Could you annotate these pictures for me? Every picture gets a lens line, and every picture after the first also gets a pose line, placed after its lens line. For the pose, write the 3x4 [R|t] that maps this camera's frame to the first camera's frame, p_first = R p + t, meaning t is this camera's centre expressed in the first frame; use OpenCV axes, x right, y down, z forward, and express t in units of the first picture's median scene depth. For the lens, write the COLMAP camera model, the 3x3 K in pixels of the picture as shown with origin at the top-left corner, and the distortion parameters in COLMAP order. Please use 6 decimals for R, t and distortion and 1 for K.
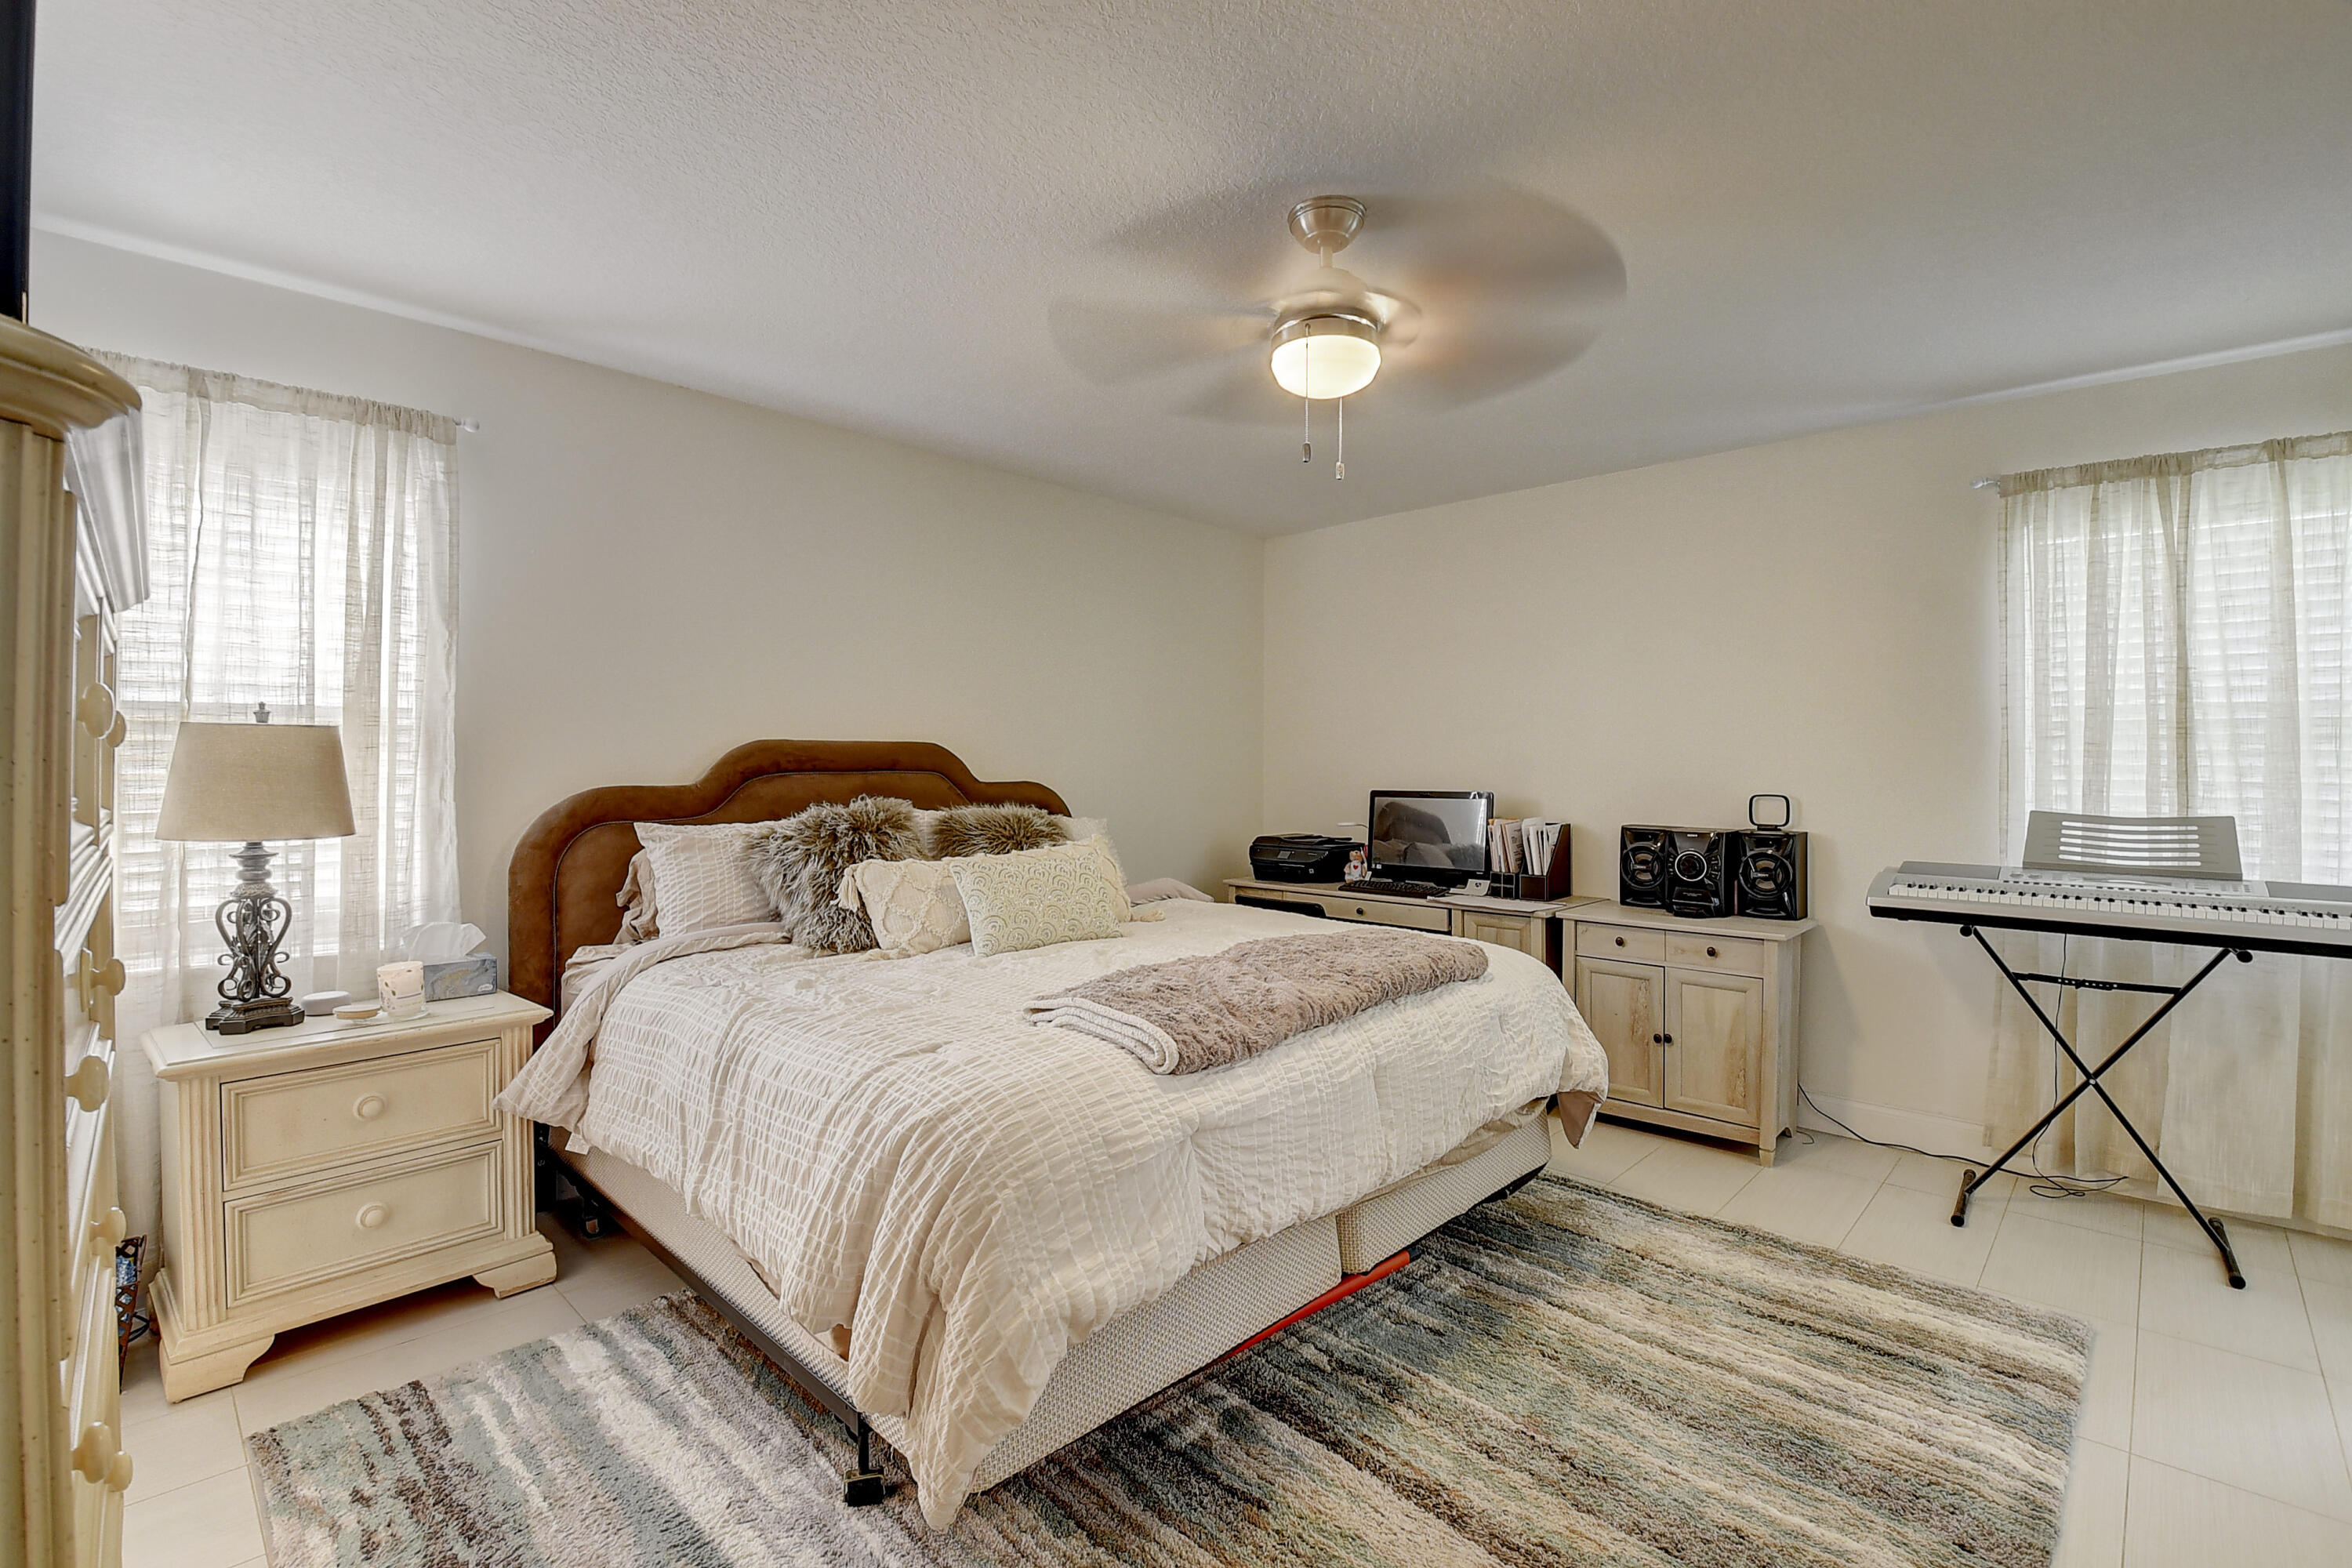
lens RADIAL K [[1029.0, 0, 1172.8], [0, 1029.0, 778.1], [0, 0, 1]] dist [-0.014965, -0.009393]
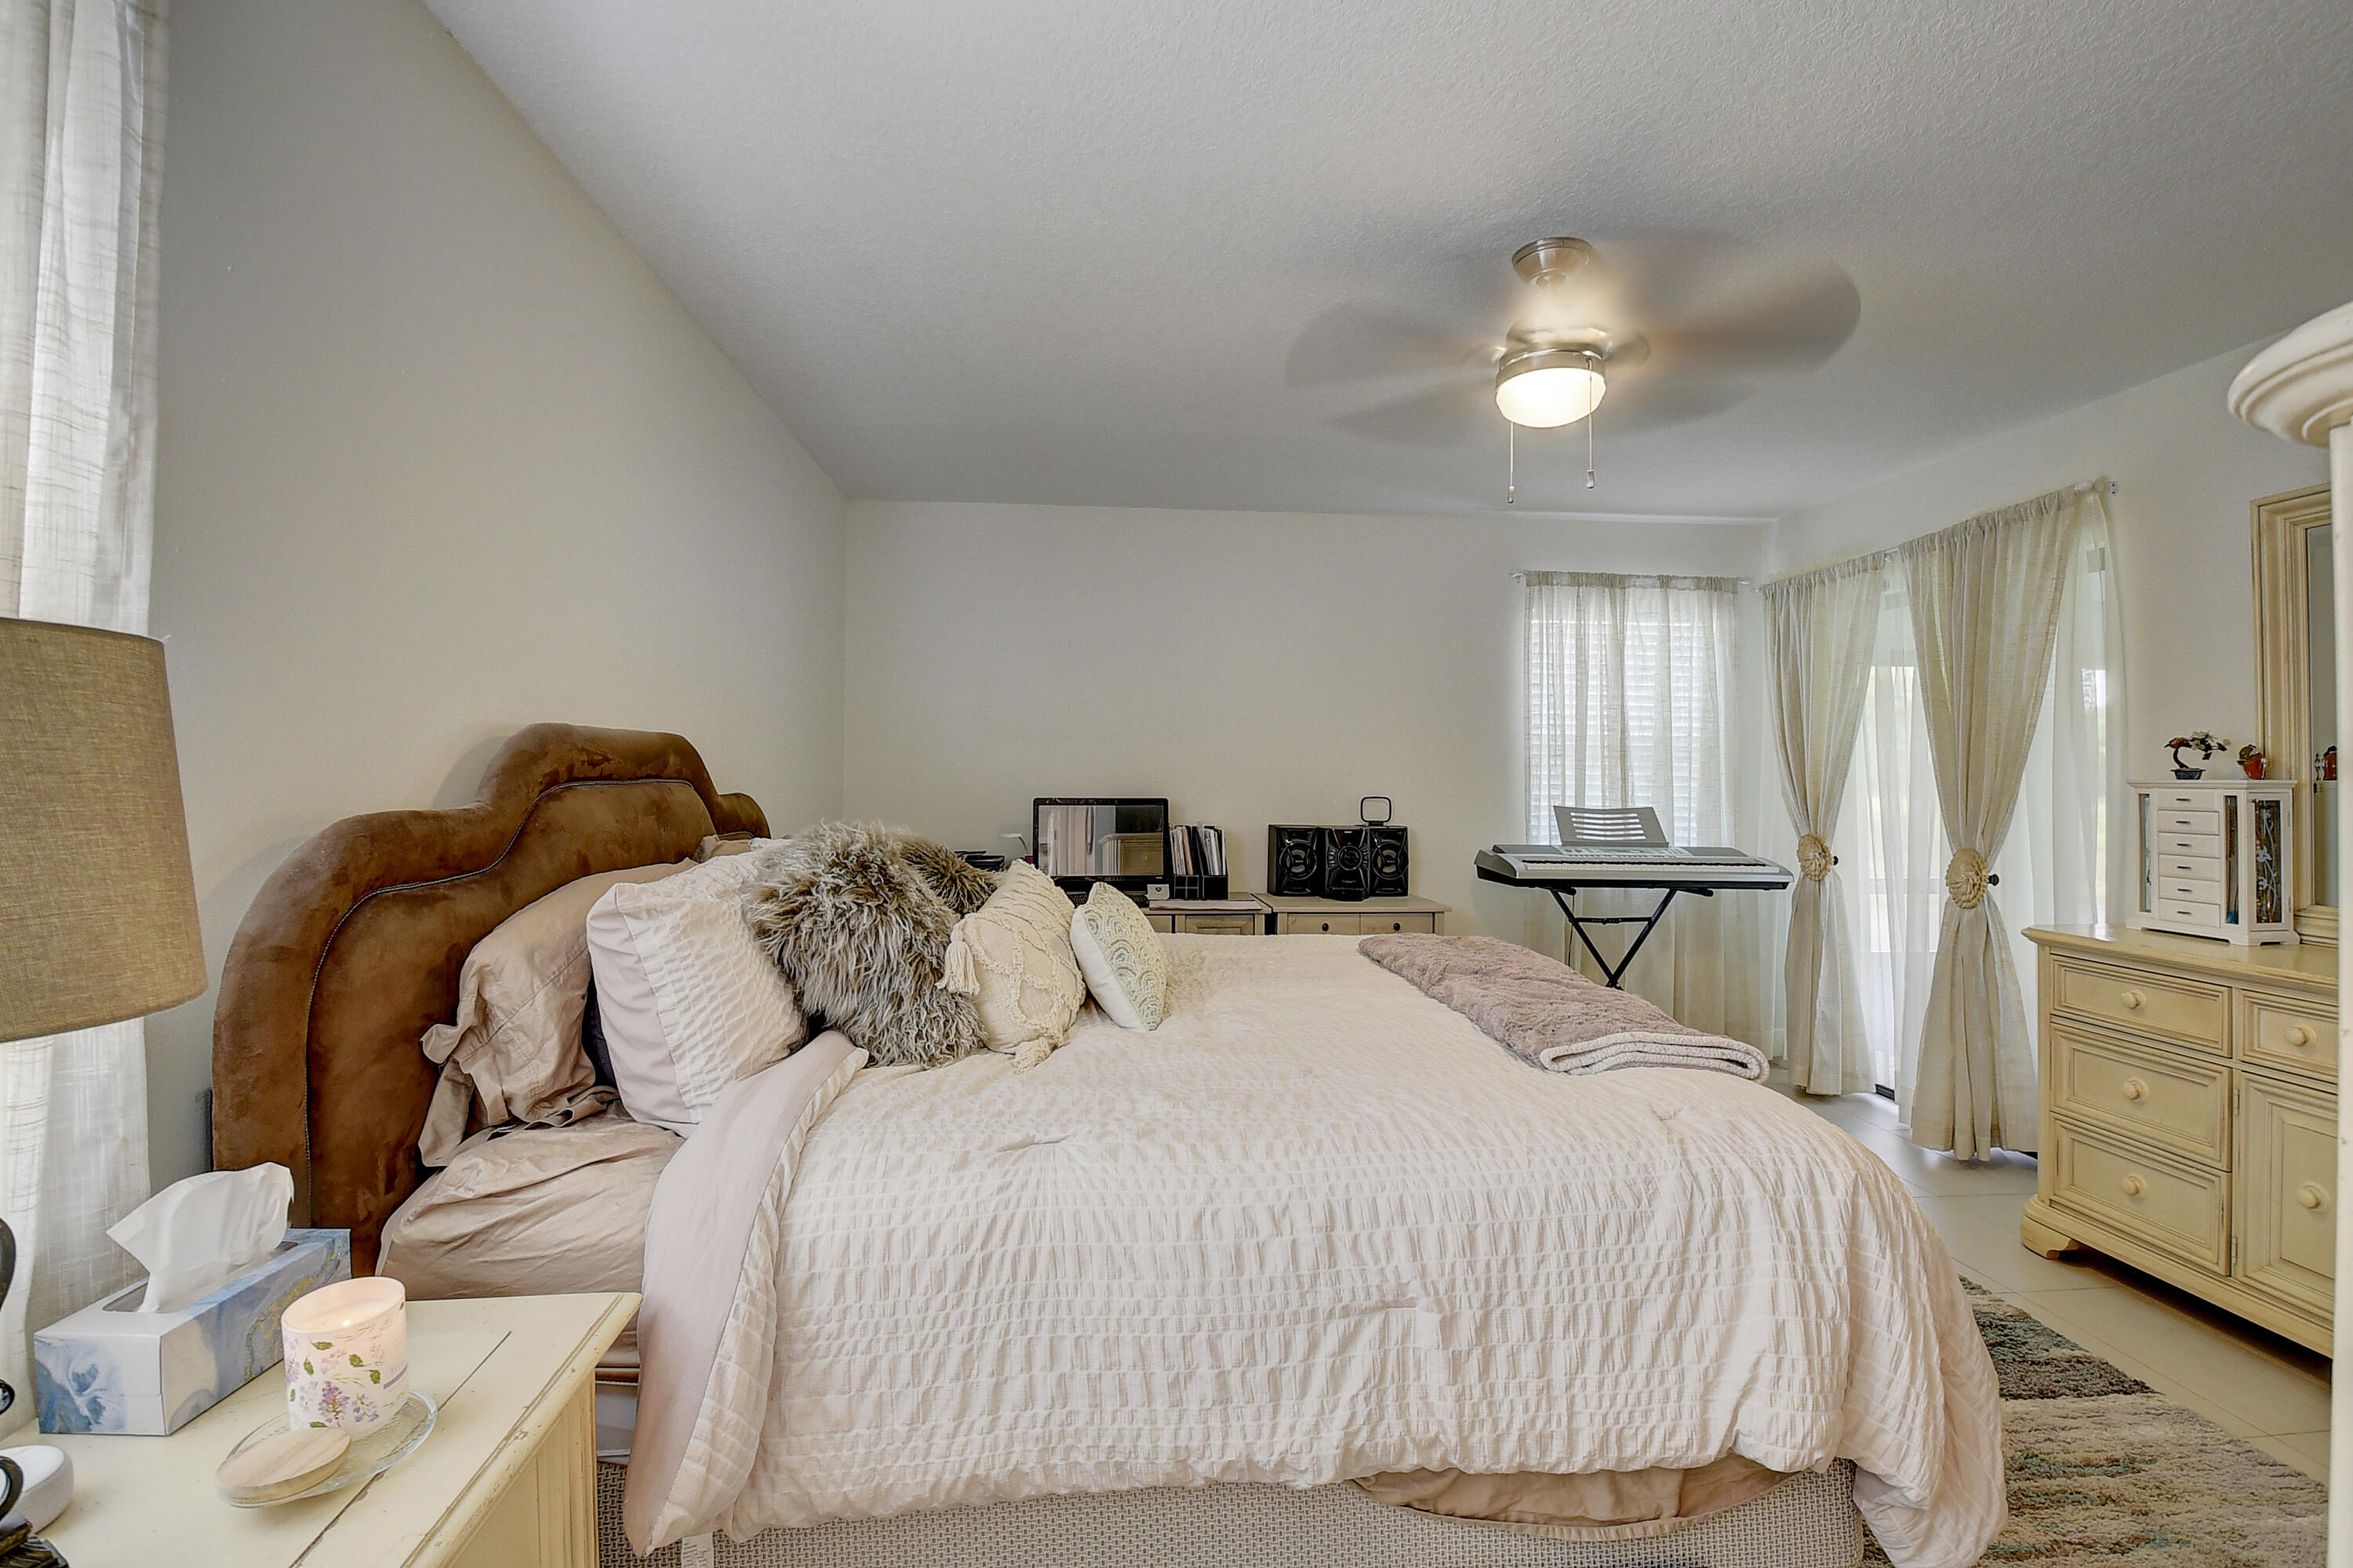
lens RADIAL K [[1029.5, 0, 1174.6], [0, 1029.5, 781.0], [0, 0, 1]] dist [-0.014965, -0.009393]
pose [[0.671301, 0.001220, 0.741184, -0.637430], [0.001381, 0.999995, -0.002897, 0.000323], [-0.741183, 0.002968, 0.671296, 0.439580]]
